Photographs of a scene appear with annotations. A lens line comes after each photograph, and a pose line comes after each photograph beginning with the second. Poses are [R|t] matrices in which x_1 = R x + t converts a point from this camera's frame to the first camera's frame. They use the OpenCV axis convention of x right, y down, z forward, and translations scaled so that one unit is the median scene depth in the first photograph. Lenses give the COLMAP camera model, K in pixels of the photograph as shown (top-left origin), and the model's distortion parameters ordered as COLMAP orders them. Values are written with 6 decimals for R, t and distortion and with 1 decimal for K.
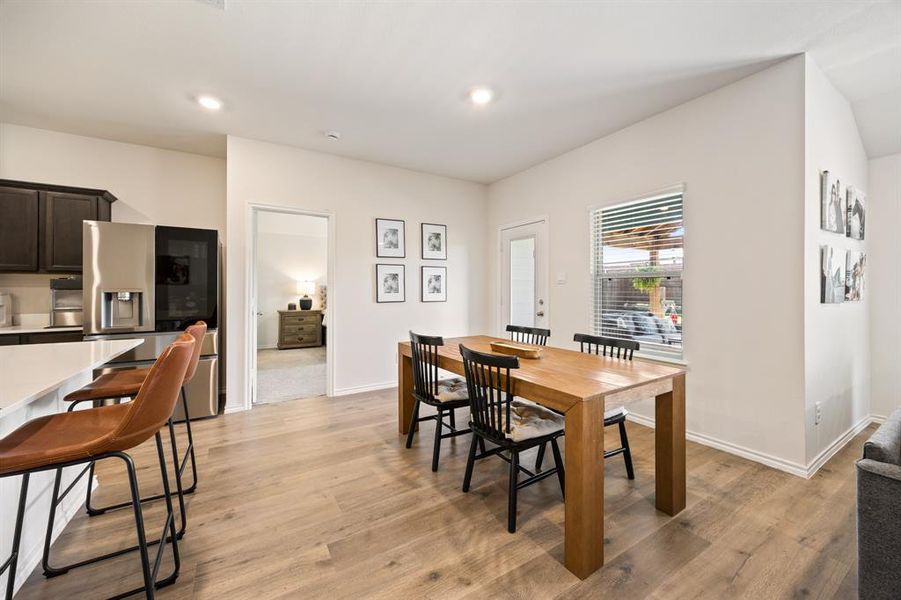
lens RADIAL K [[348.6, 0, 452.7], [0, 348.6, 288.3], [0, 0, 1]] dist [0.001344, -0.000025]
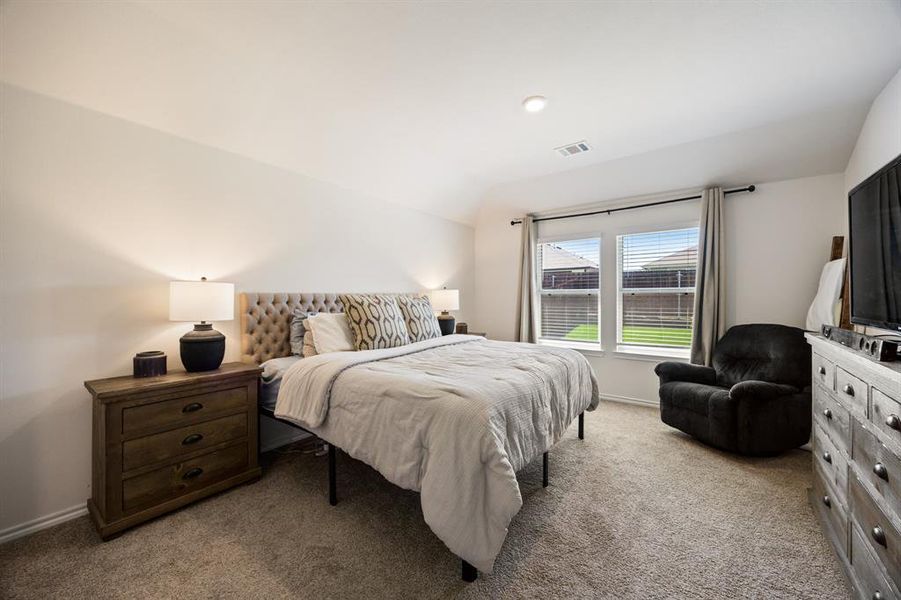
lens RADIAL K [[348.6, 0, 467.8], [0, 348.6, 308.4], [0, 0, 1]] dist [0.001344, -0.000025]
pose [[0.924351, -0.005167, 0.381509, -0.736292], [-0.004867, 0.999667, 0.025330, -0.005214], [-0.381513, -0.025271, 0.924018, 1.422869]]
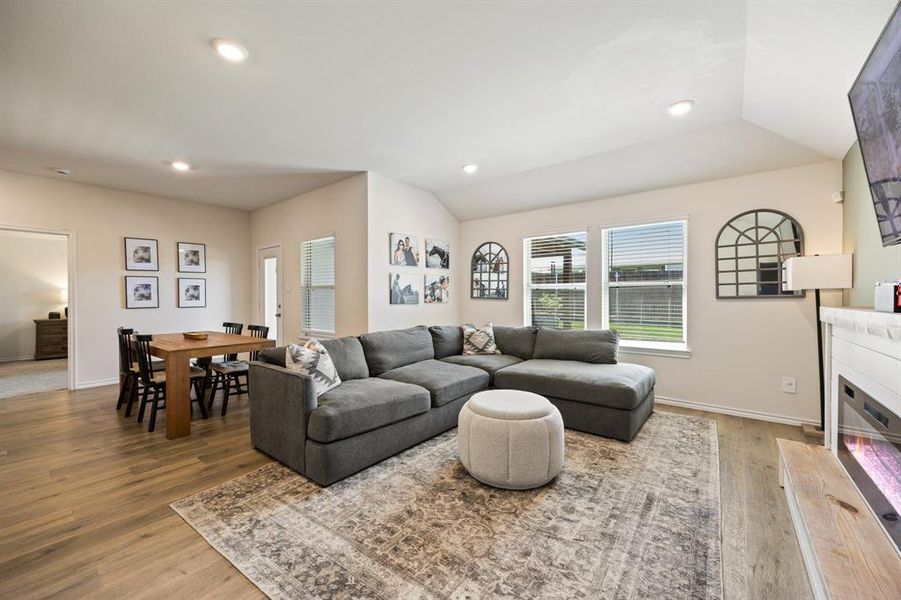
lens RADIAL K [[348.6, 0, 455.9], [0, 348.6, 299.0], [0, 0, 1]] dist [0.001344, -0.000025]
pose [[0.937411, -0.006831, 0.348158, 0.559751], [0.002285, 0.999907, 0.013466, -0.006028], [-0.348217, -0.011828, 0.937339, -0.674315]]
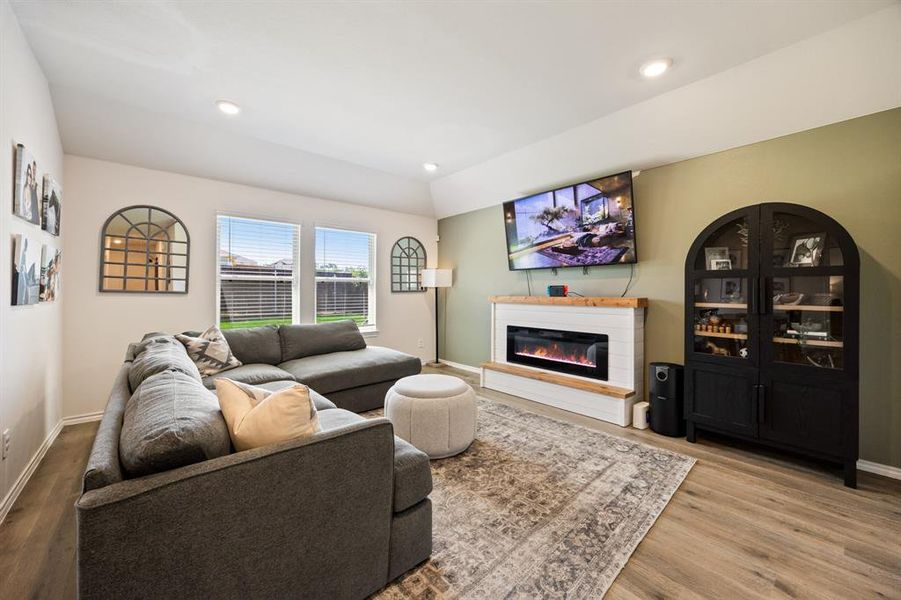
lens RADIAL K [[348.6, 0, 447.0], [0, 348.6, 288.6], [0, 0, 1]] dist [0.001344, -0.000025]
pose [[-0.151508, 0.004787, 0.988444, 0.076154], [-0.008323, 0.999947, -0.006119, 0.000307], [-0.988421, -0.009154, -0.151460, 0.094517]]
